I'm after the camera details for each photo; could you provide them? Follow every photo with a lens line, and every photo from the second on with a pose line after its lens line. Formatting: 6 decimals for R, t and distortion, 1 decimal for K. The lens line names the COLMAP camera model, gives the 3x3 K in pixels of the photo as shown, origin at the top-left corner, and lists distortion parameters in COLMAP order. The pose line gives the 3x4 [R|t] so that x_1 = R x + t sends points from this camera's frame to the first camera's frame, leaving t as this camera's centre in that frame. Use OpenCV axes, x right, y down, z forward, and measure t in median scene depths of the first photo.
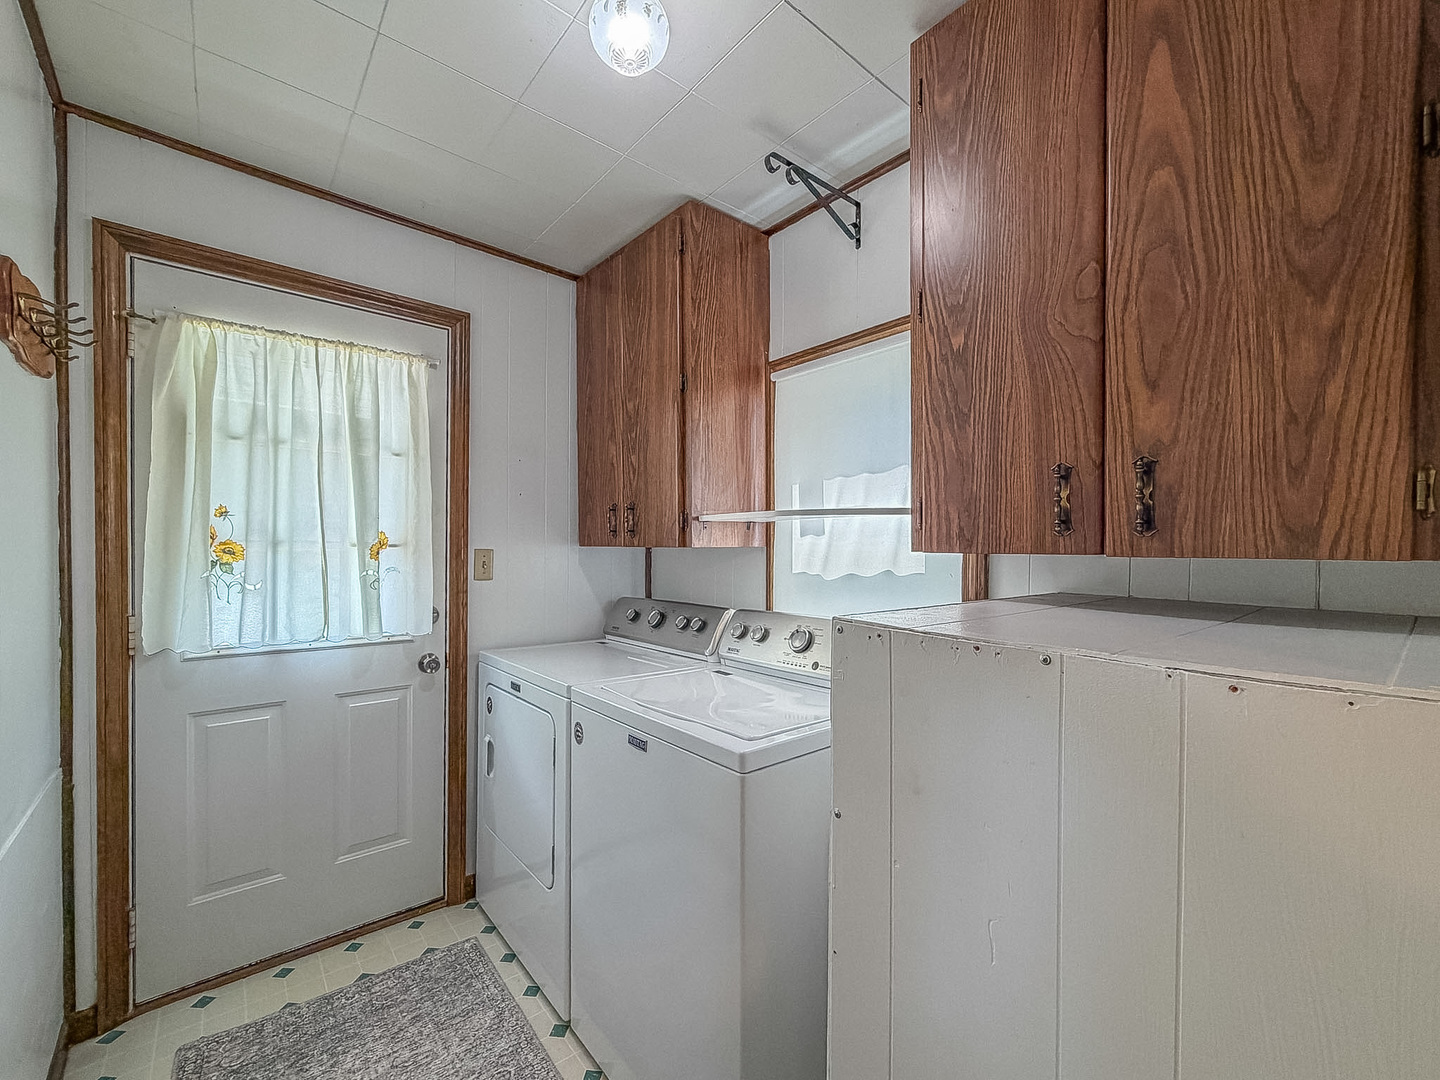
lens RADIAL K [[603.4, 0, 714.6], [0, 603.4, 549.3], [0, 0, 1]] dist [-0.002342, 0.000224]
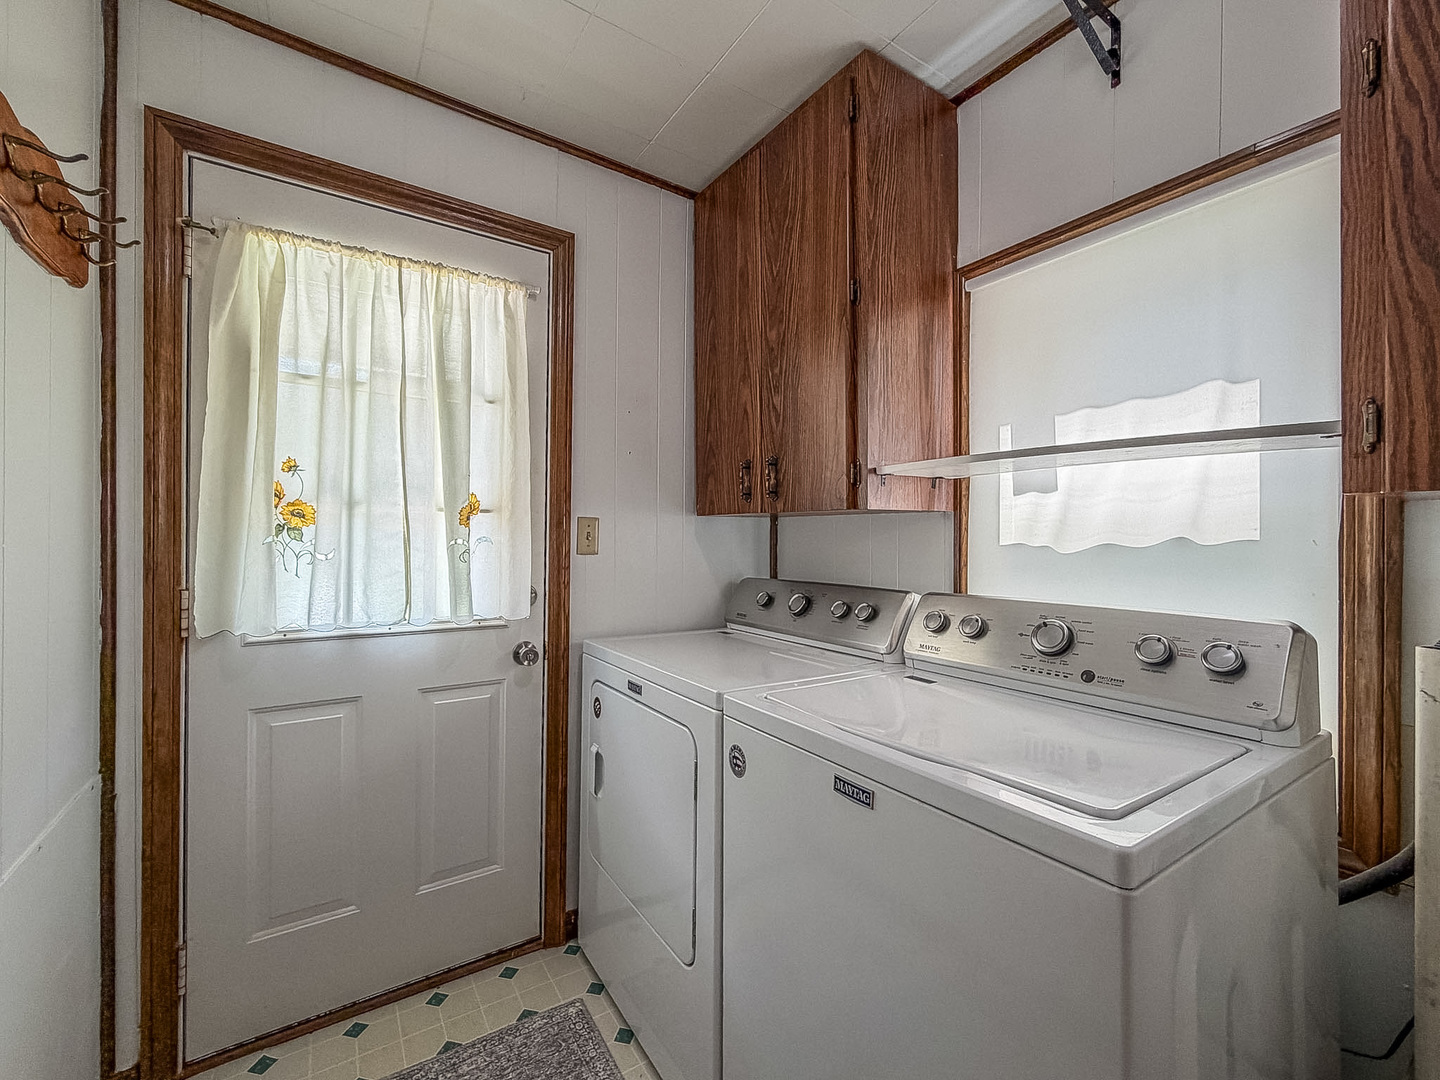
lens RADIAL K [[603.4, 0, 717.5], [0, 603.4, 533.0], [0, 0, 1]] dist [-0.002342, 0.000224]
pose [[0.994309, 0.003438, -0.106482, -0.141400], [-0.004231, 0.999965, -0.007223, 0.032237], [0.106454, 0.007632, 0.994288, 0.232230]]
